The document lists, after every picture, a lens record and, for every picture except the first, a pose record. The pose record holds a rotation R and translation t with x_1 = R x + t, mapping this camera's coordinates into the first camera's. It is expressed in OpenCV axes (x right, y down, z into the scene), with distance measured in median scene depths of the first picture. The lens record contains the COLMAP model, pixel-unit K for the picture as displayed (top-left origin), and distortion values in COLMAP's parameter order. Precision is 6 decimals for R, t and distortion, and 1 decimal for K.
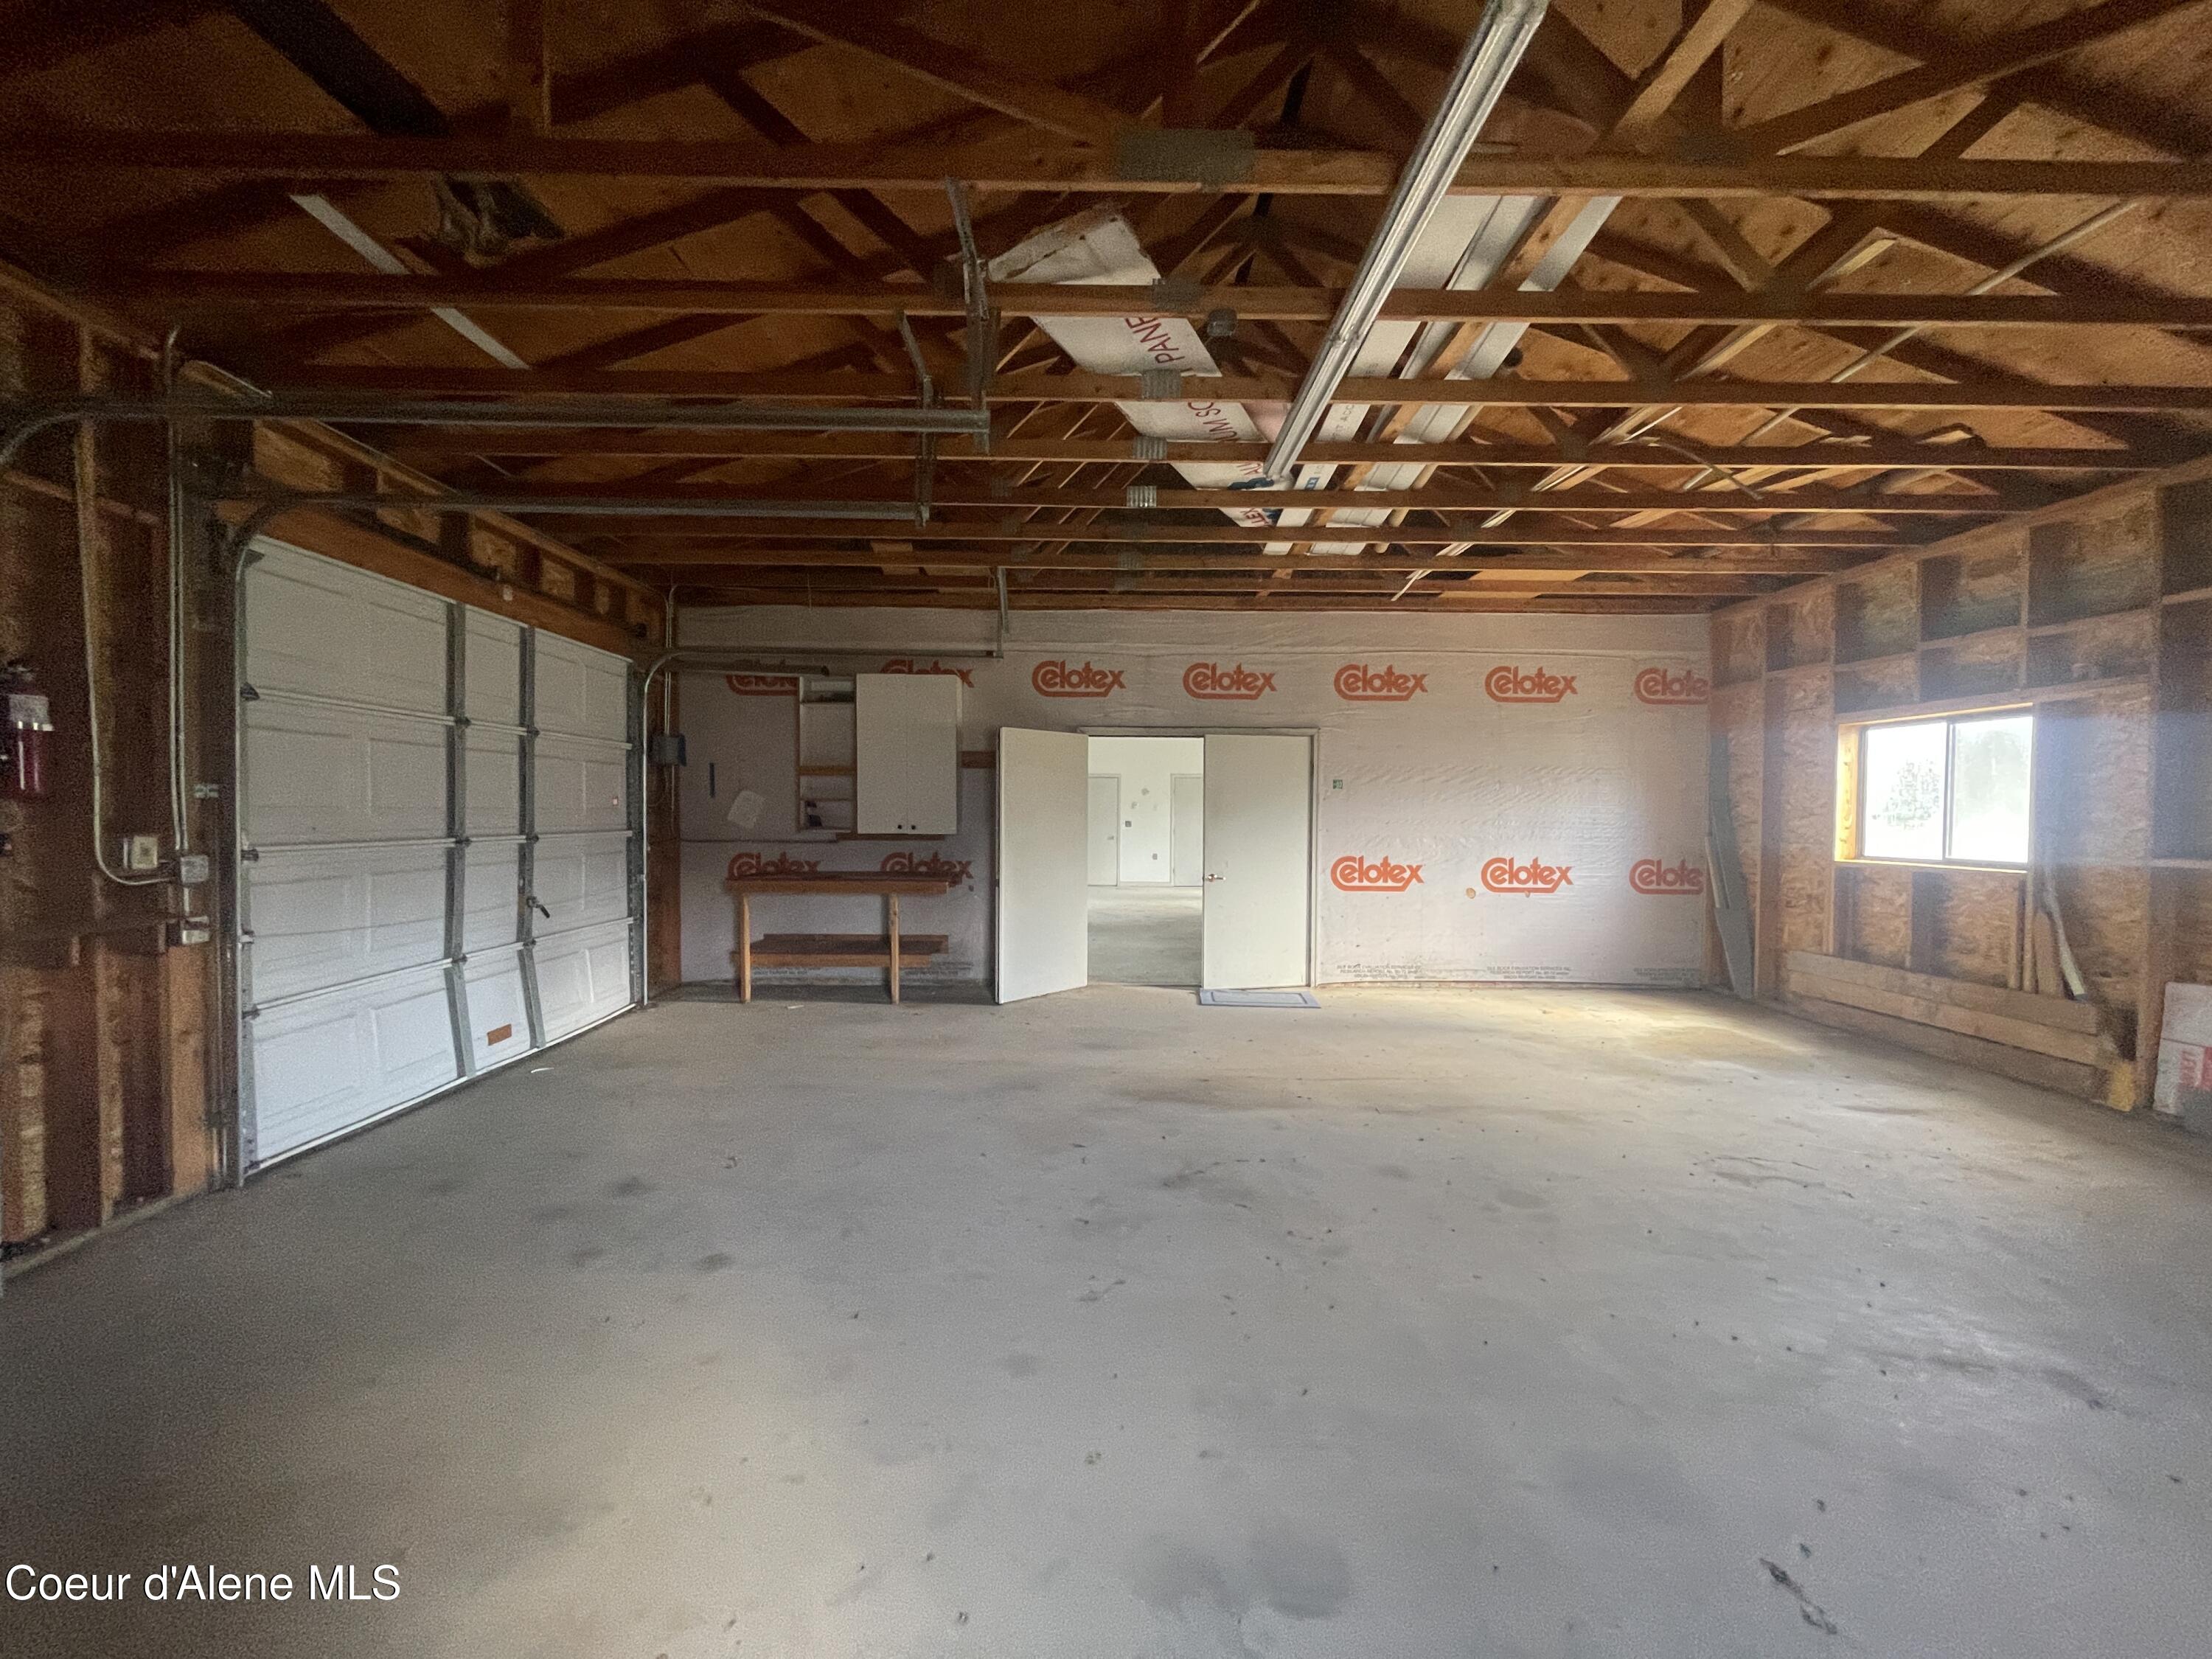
lens RADIAL K [[899.4, 0, 1096.5], [0, 899.4, 832.7], [0, 0, 1]] dist [-0.001135, 0.000586]
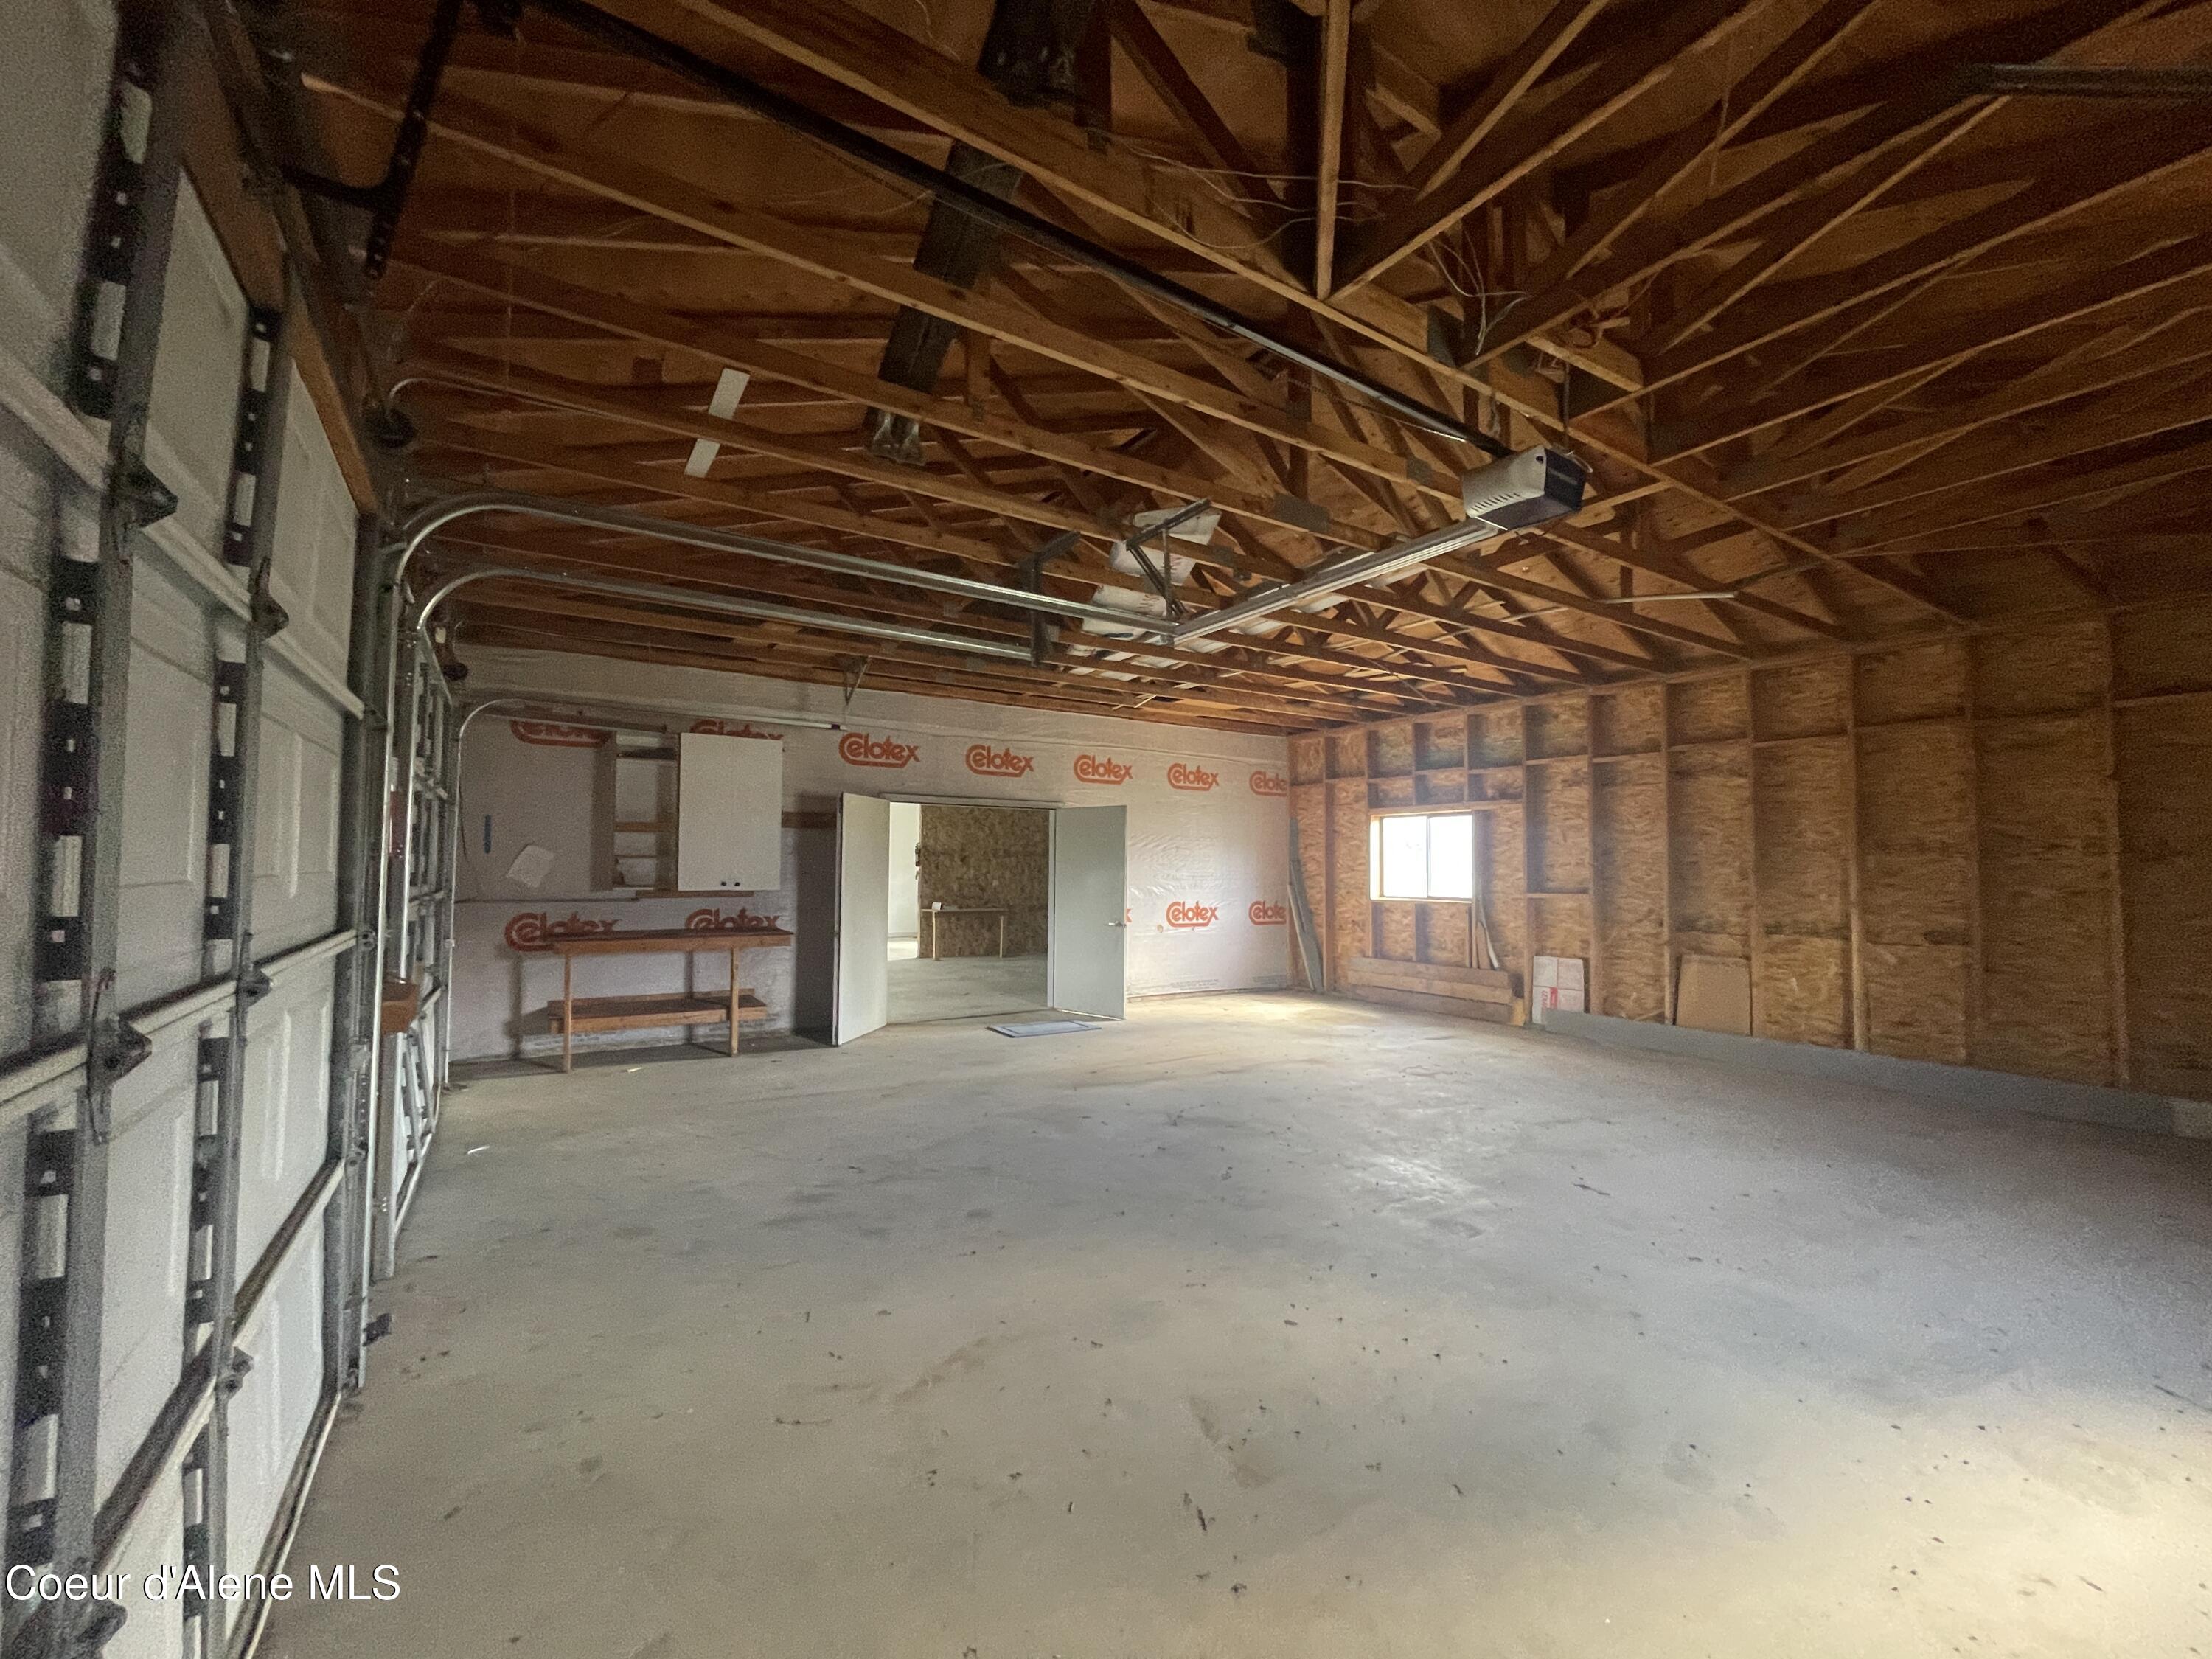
lens RADIAL K [[899.4, 0, 1096.5], [0, 899.4, 822.3], [0, 0, 1]] dist [-0.001135, 0.000586]
pose [[0.844588, 0.027059, 0.534733, -0.506742], [0.011634, 0.997559, -0.068854, -0.000741], [-0.535291, 0.064374, 0.842211, -0.119846]]
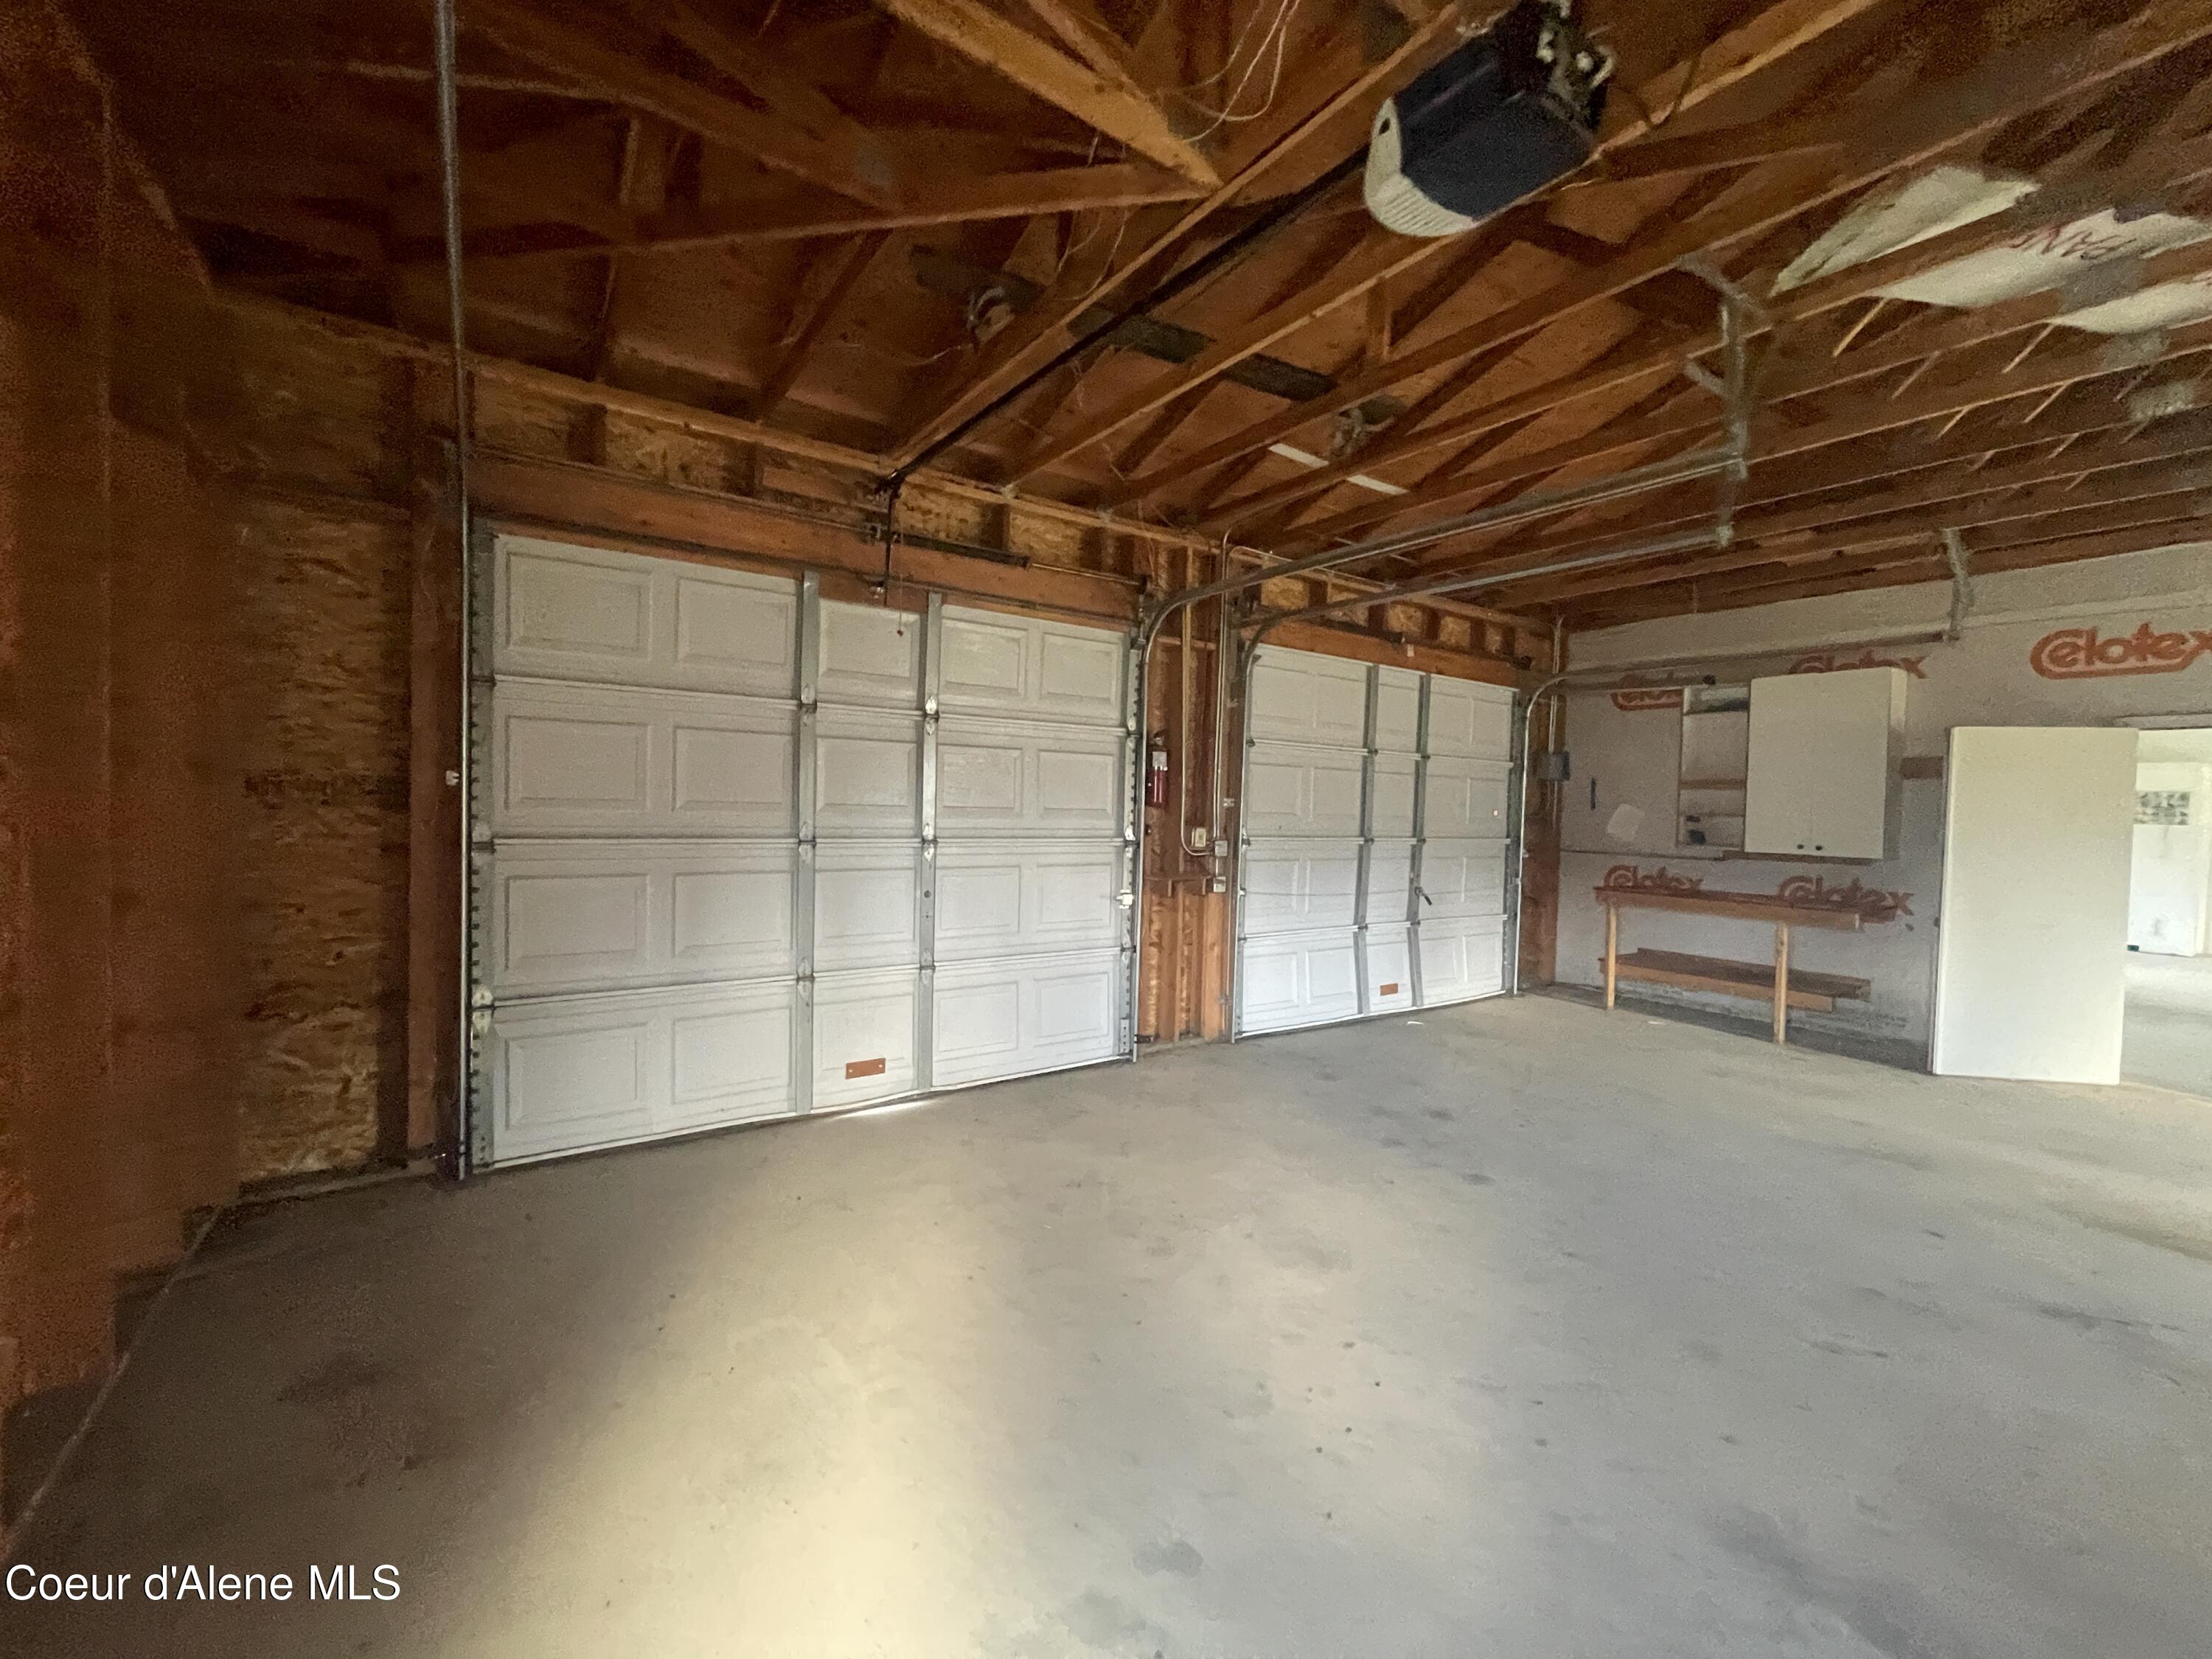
lens RADIAL K [[899.4, 0, 1098.6], [0, 899.4, 831.2], [0, 0, 1]] dist [-0.001135, 0.000586]
pose [[0.560451, 0.031284, -0.827596, 0.153858], [-0.044670, 0.998974, 0.007512, 0.003148], [0.826982, 0.032758, 0.561273, -0.081571]]
